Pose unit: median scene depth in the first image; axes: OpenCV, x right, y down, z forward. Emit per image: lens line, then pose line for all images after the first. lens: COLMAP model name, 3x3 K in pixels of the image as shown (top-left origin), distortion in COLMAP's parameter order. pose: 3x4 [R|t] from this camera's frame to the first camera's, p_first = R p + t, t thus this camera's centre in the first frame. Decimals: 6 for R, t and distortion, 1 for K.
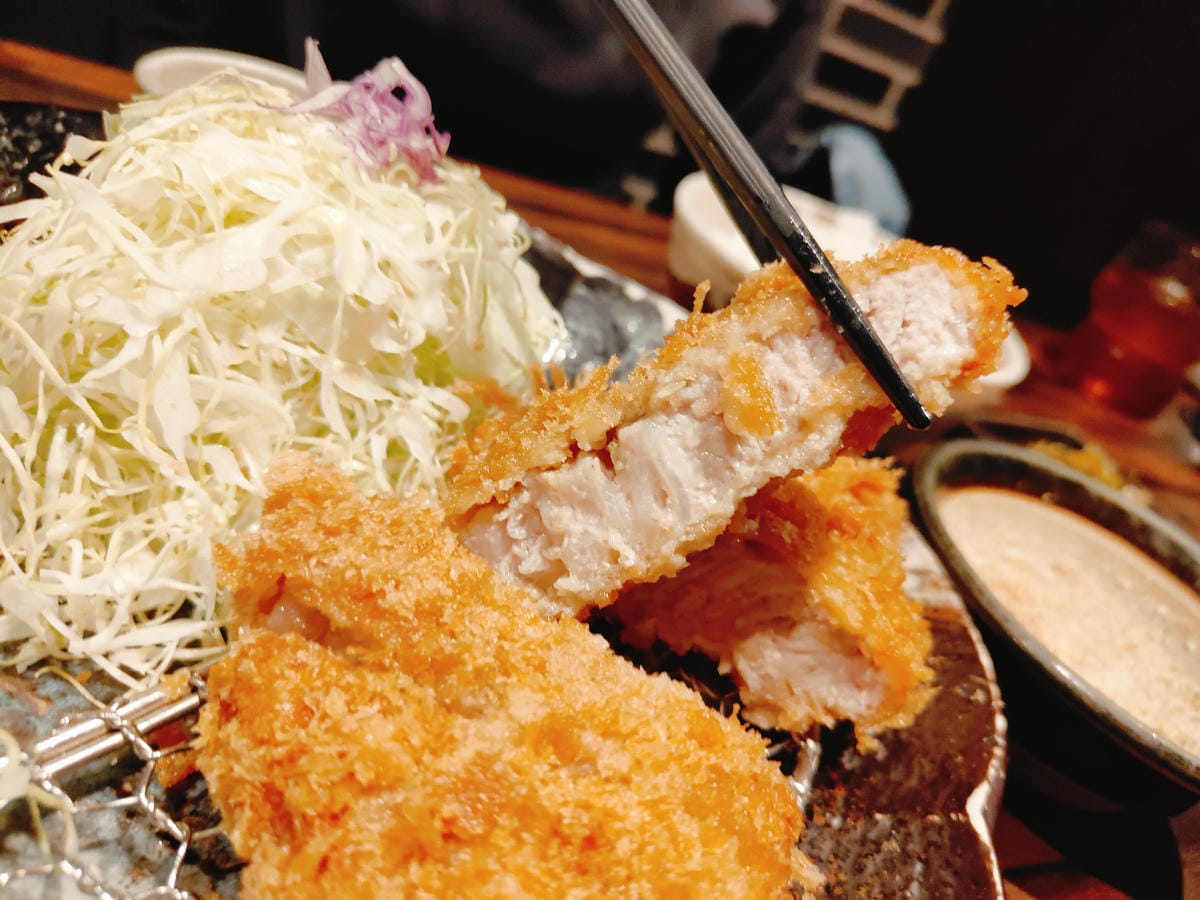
lens RADIAL K [[853.5, 0, 600.0], [0, 853.5, 450.0], [0, 0, 1]] dist [-0.038929, -0.001164]
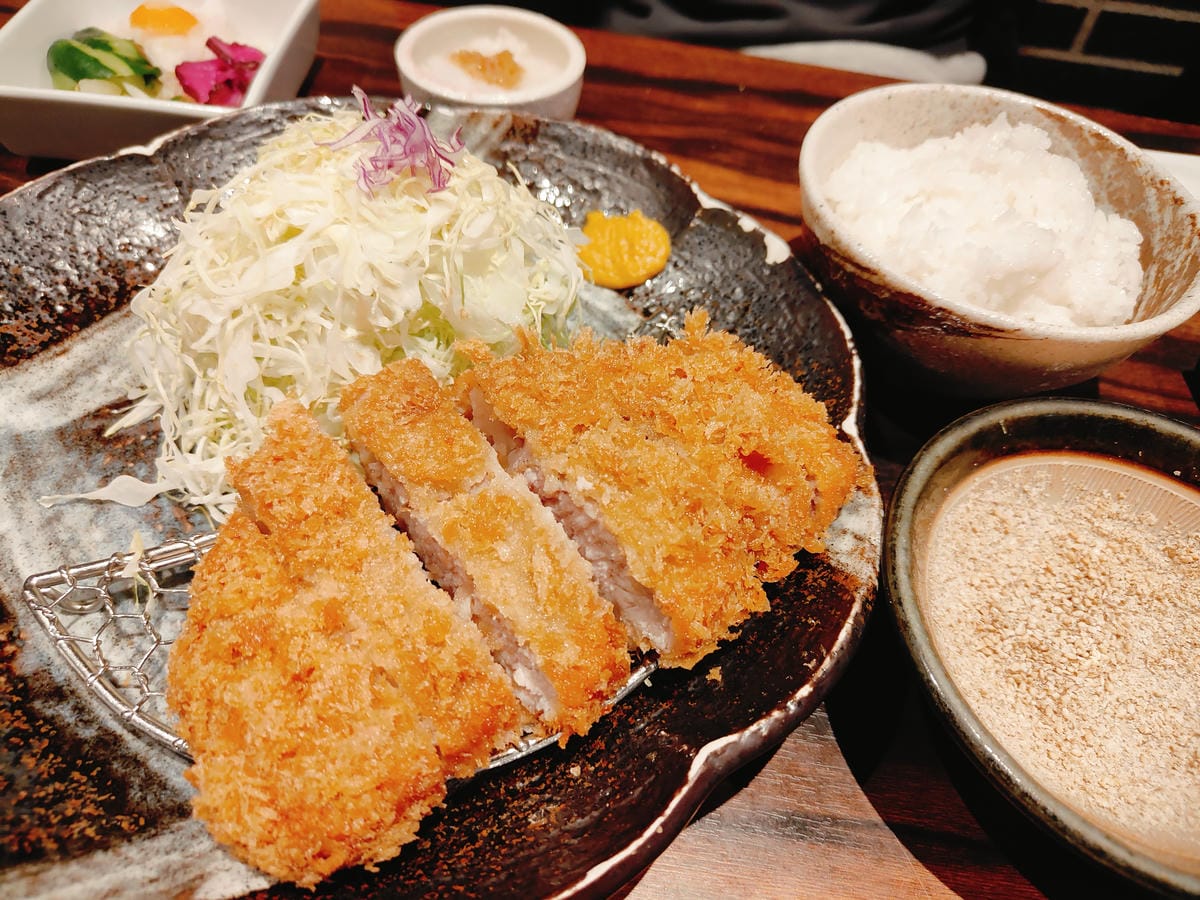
lens RADIAL K [[814.4, 0, 600.0], [0, 814.4, 450.0], [0, 0, 1]] dist [-0.028446, 0.002126]
pose [[0.851502, 0.141843, -0.504802, 0.807428], [-0.035276, 0.976032, 0.214749, -0.224979], [0.523164, -0.165052, 0.836097, 0.023915]]
